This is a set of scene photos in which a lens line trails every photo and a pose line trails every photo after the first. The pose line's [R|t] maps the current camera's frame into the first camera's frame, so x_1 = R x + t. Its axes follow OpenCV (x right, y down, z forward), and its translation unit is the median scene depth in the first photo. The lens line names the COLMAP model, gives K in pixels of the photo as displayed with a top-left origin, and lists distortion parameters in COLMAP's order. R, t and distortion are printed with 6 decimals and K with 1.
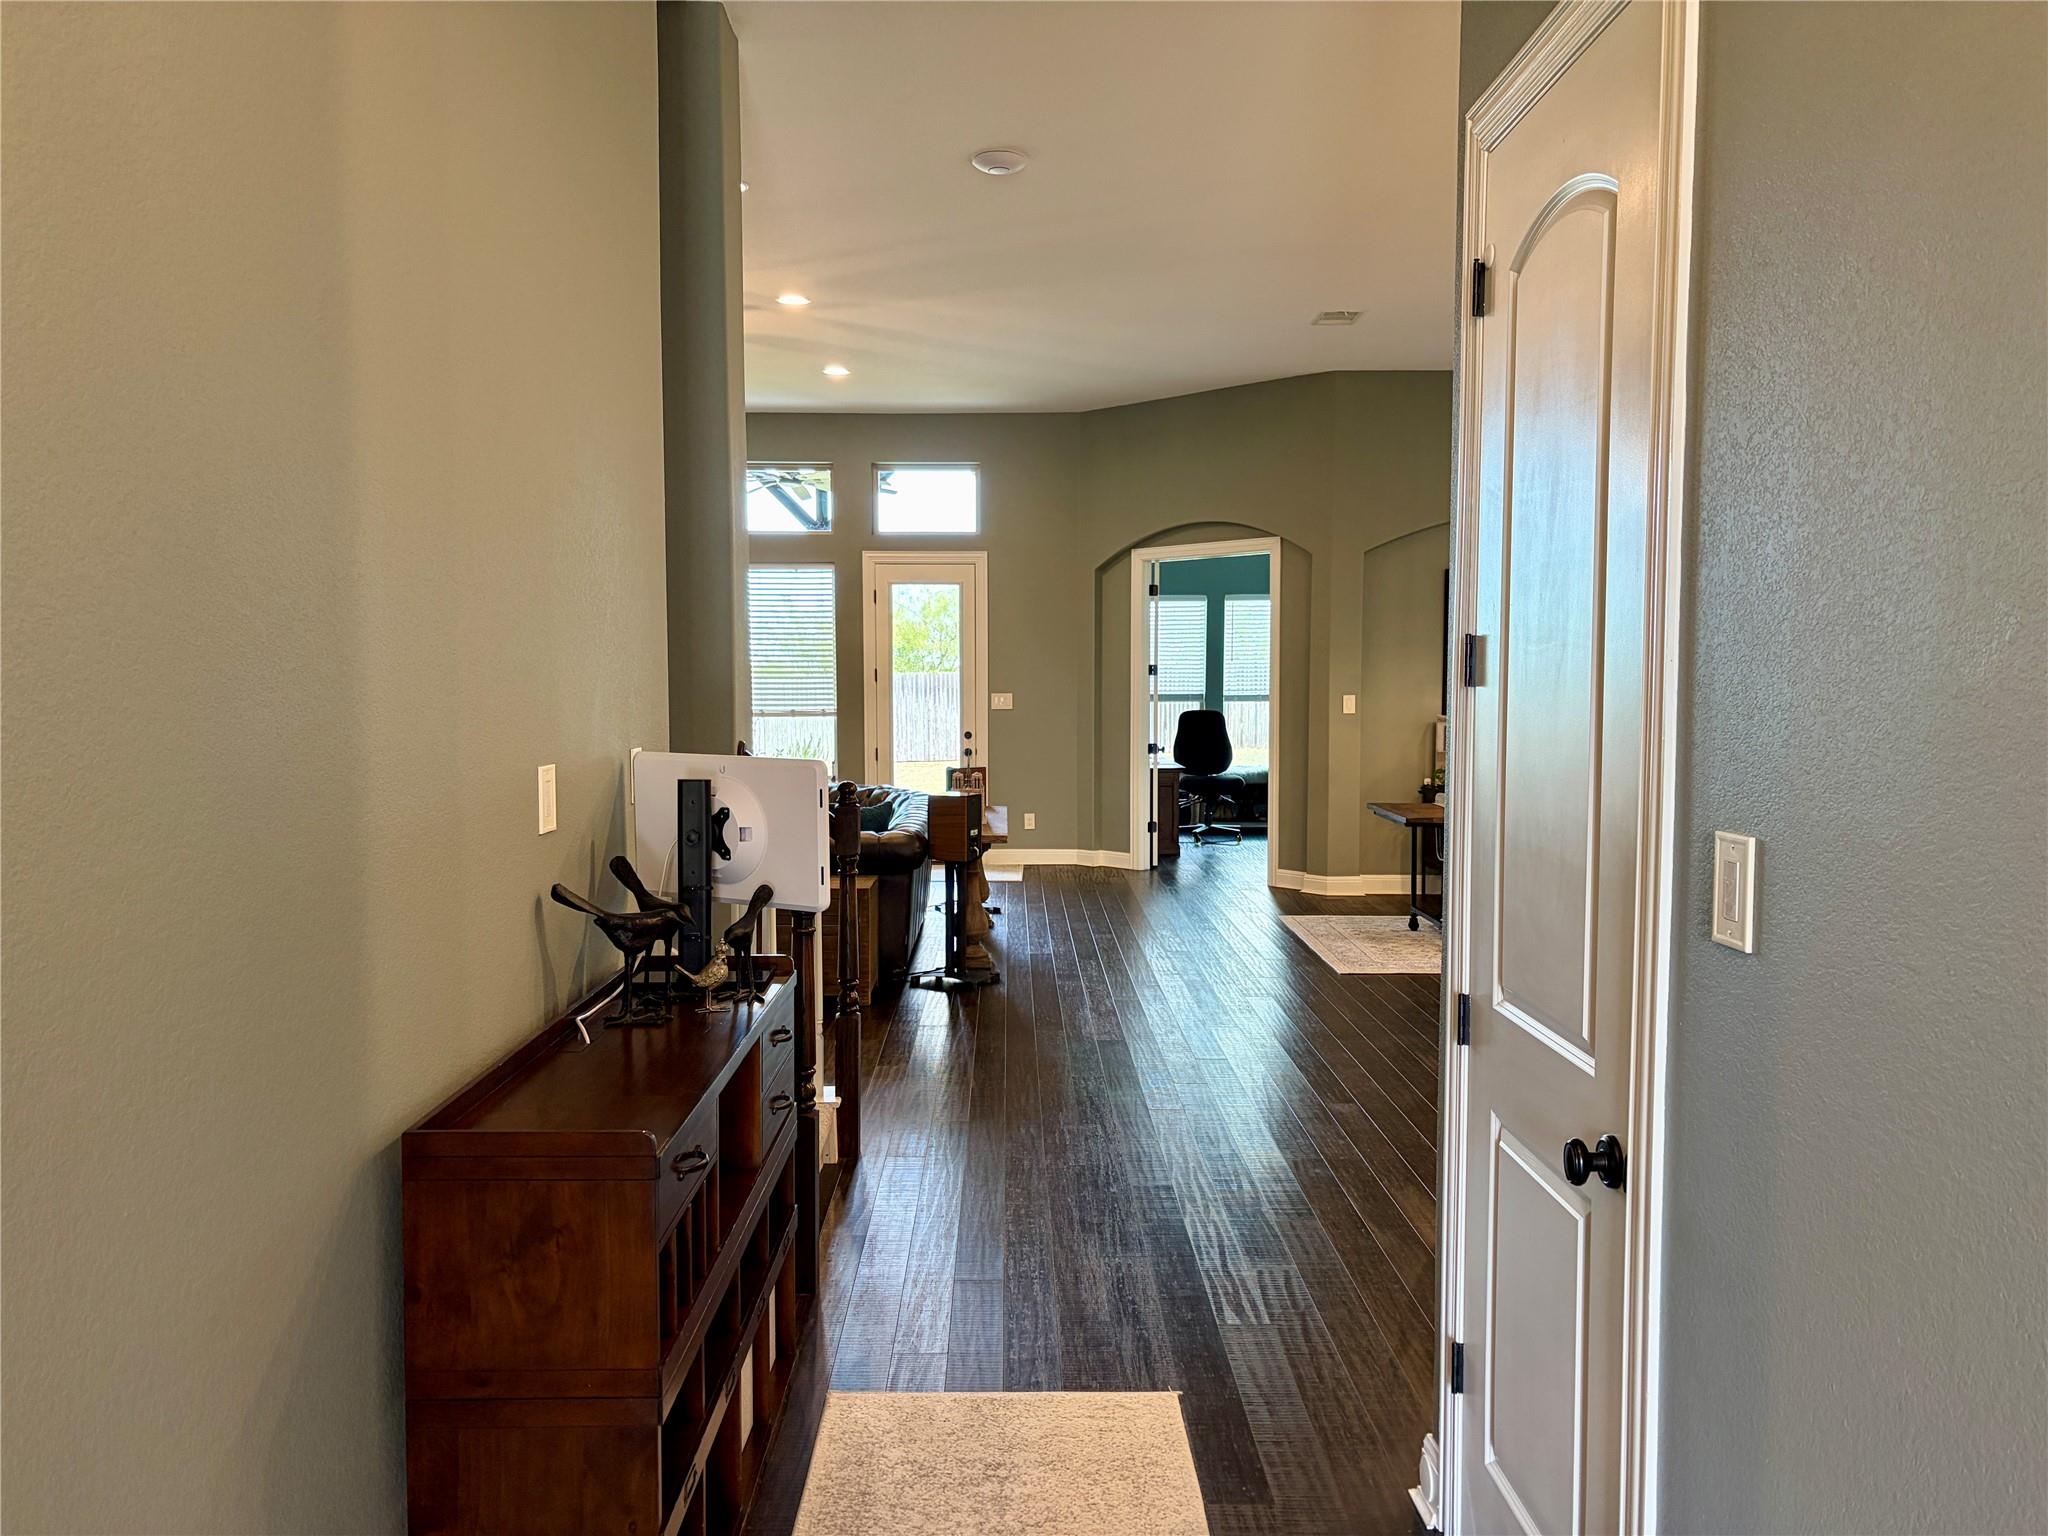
lens RADIAL K [[1541.0, 0, 1024.0], [0, 1541.0, 768.0], [0, 0, 1]] dist [0.013678, -0.002206]
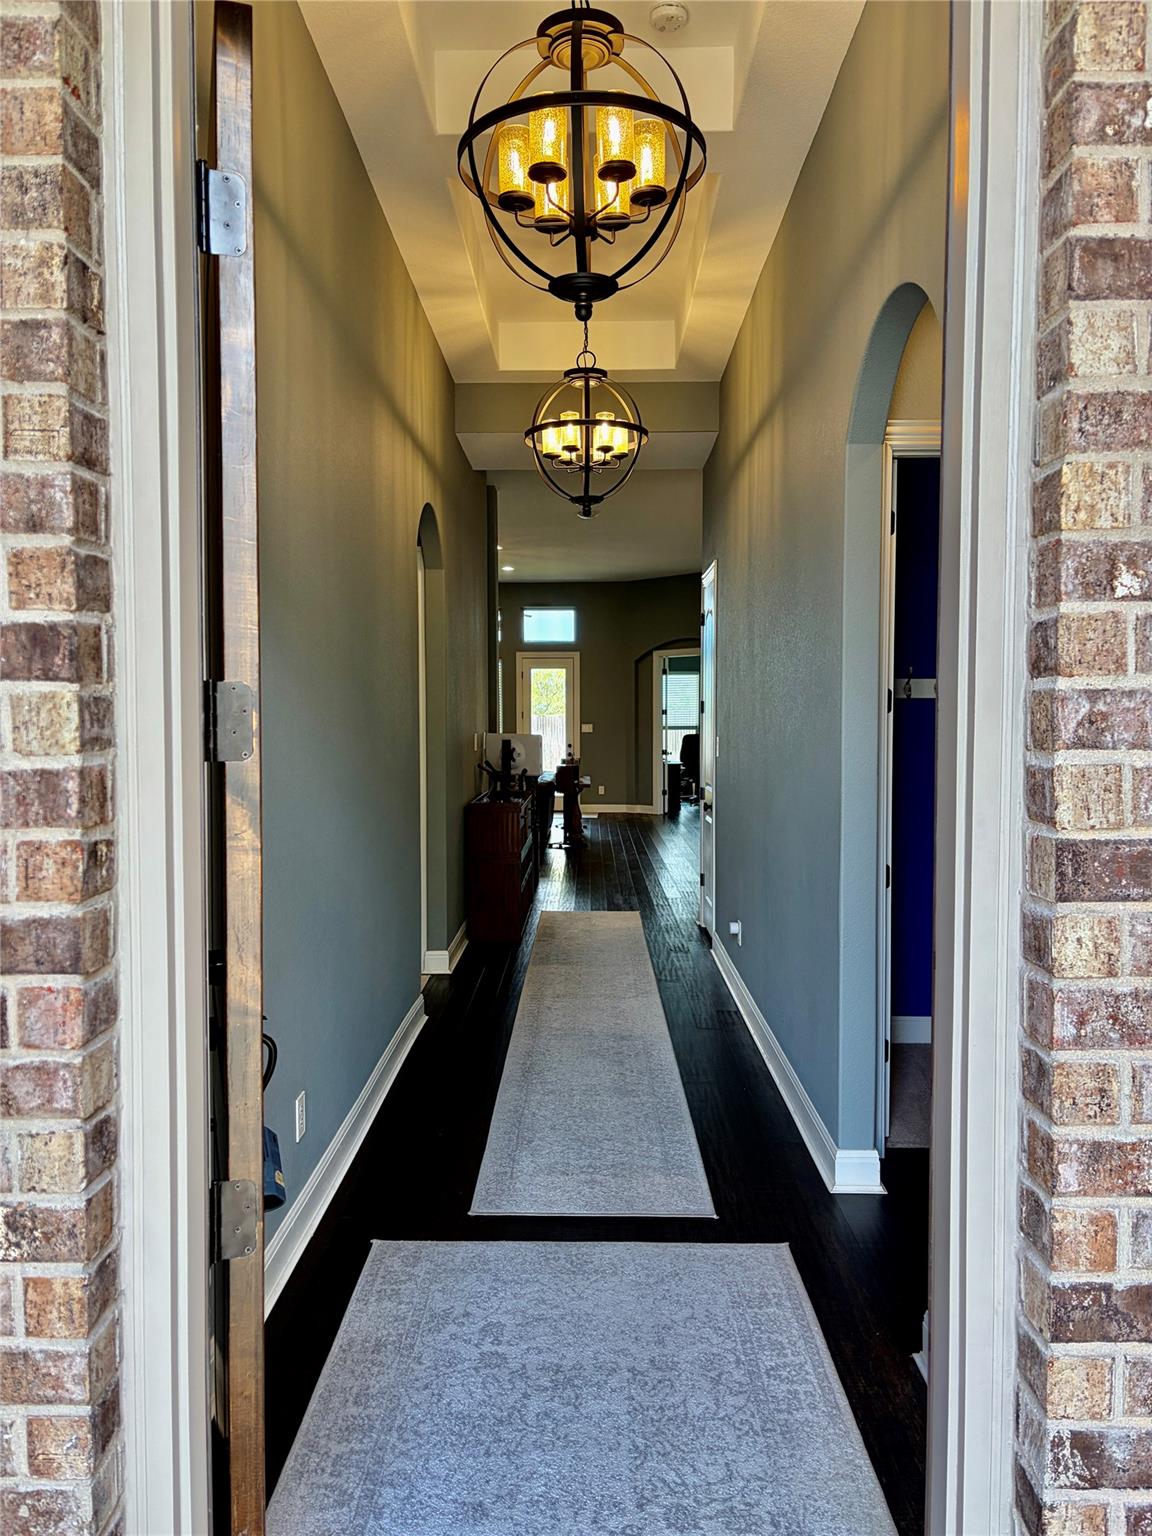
lens RADIAL K [[1155.7, 0, 576.0], [0, 1155.7, 768.0], [0, 0, 1]] dist [0.013678, -0.002206]
pose [[0.999747, -0.001766, -0.022410, 0.004125], [0.001375, 0.999847, -0.017425, 0.032470], [0.022437, 0.017389, 0.999597, -0.463996]]
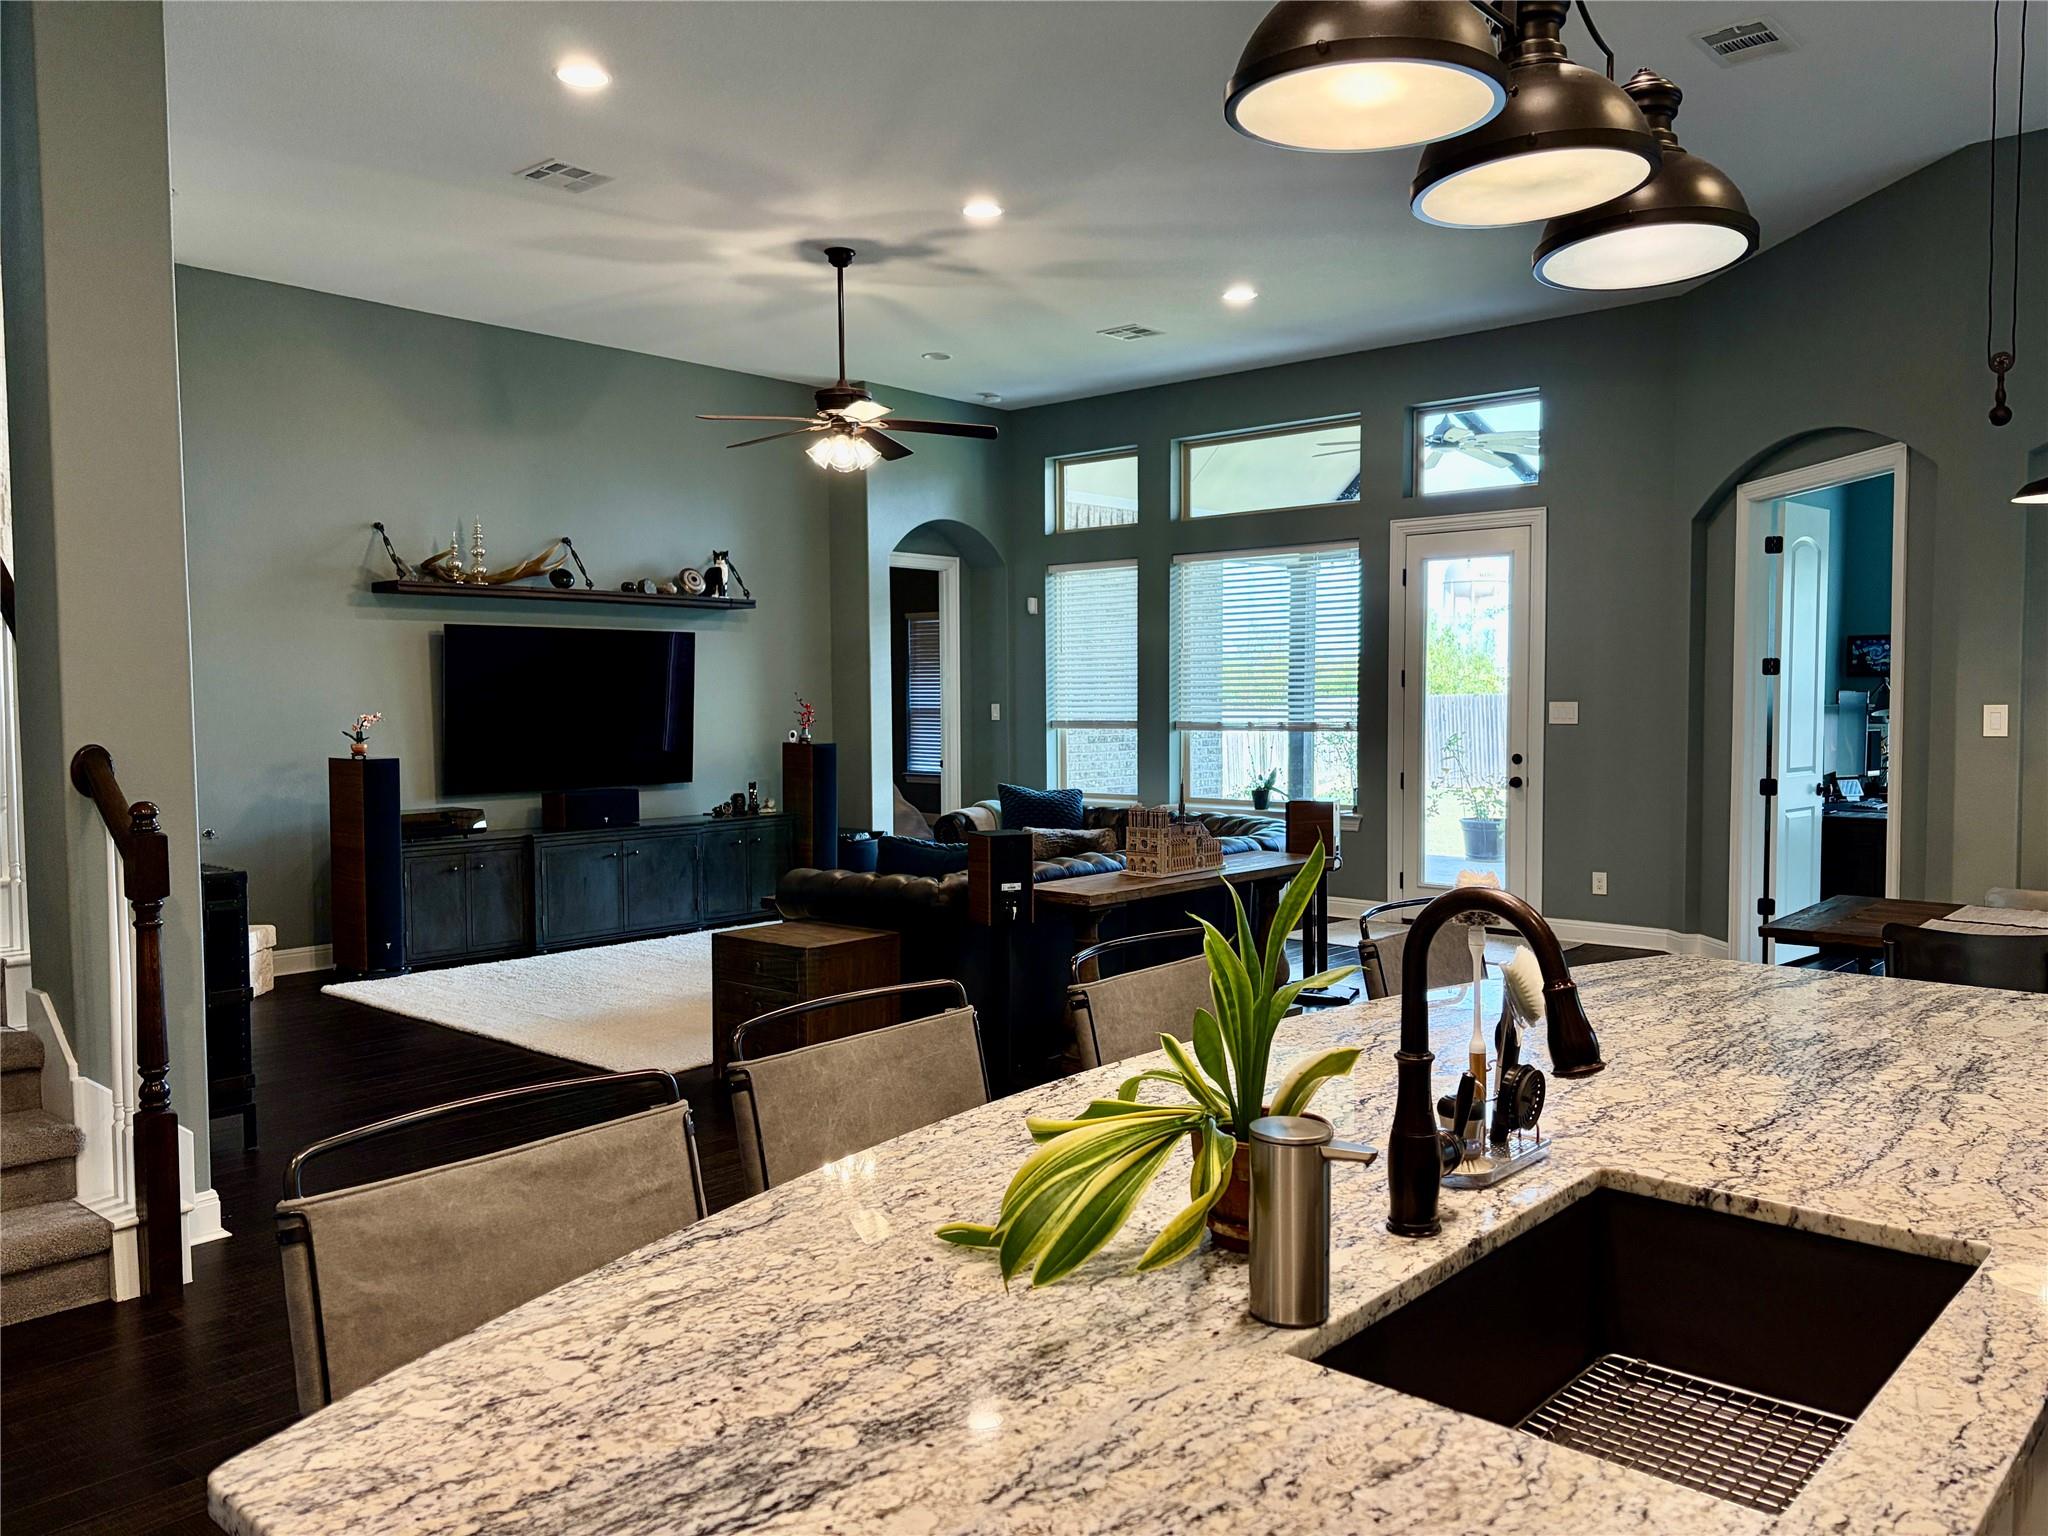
lens RADIAL K [[1541.0, 0, 1024.0], [0, 1541.0, 768.0], [0, 0, 1]] dist [0.013678, -0.002206]
pose [[0.749447, 0.028854, -0.661435, 0.276801], [-0.034657, 0.999390, 0.004327, -0.012140], [0.661156, 0.019681, 0.749990, 0.293280]]
